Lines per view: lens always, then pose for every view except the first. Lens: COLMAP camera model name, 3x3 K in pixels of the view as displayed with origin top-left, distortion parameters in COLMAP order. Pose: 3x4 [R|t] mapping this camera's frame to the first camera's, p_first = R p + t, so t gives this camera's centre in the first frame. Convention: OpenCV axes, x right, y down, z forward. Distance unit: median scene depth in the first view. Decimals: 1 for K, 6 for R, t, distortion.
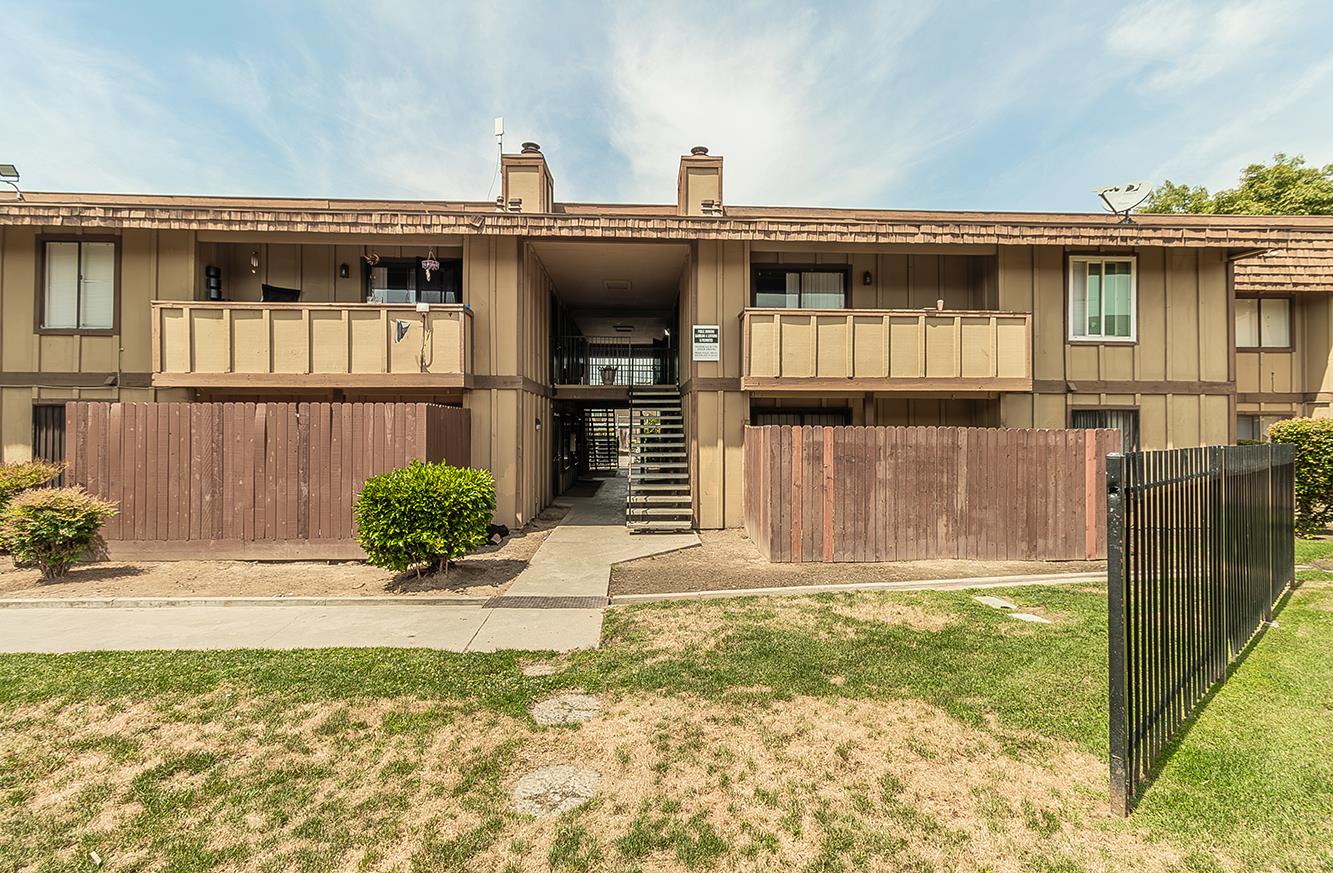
lens RADIAL K [[604.6, 0, 661.0], [0, 604.6, 434.1], [0, 0, 1]] dist [-0.002523, -0.000369]
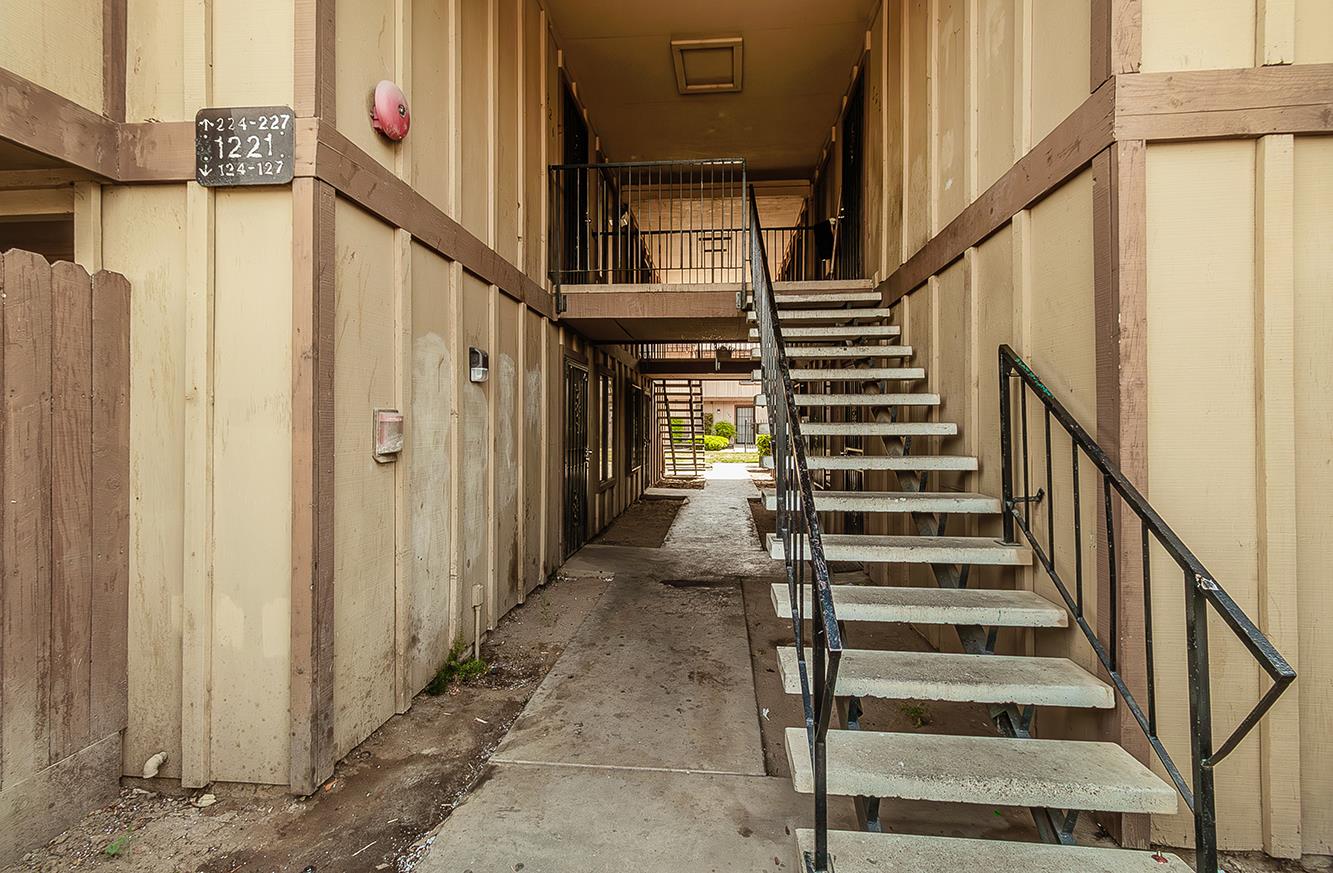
lens RADIAL K [[604.6, 0, 667.8], [0, 604.6, 432.9], [0, 0, 1]] dist [-0.002523, -0.000369]
pose [[0.991657, 0.001577, -0.128896, -0.025000], [-0.001054, 0.999991, 0.004126, 0.008056], [0.128901, -0.003955, 0.991650, 0.294400]]
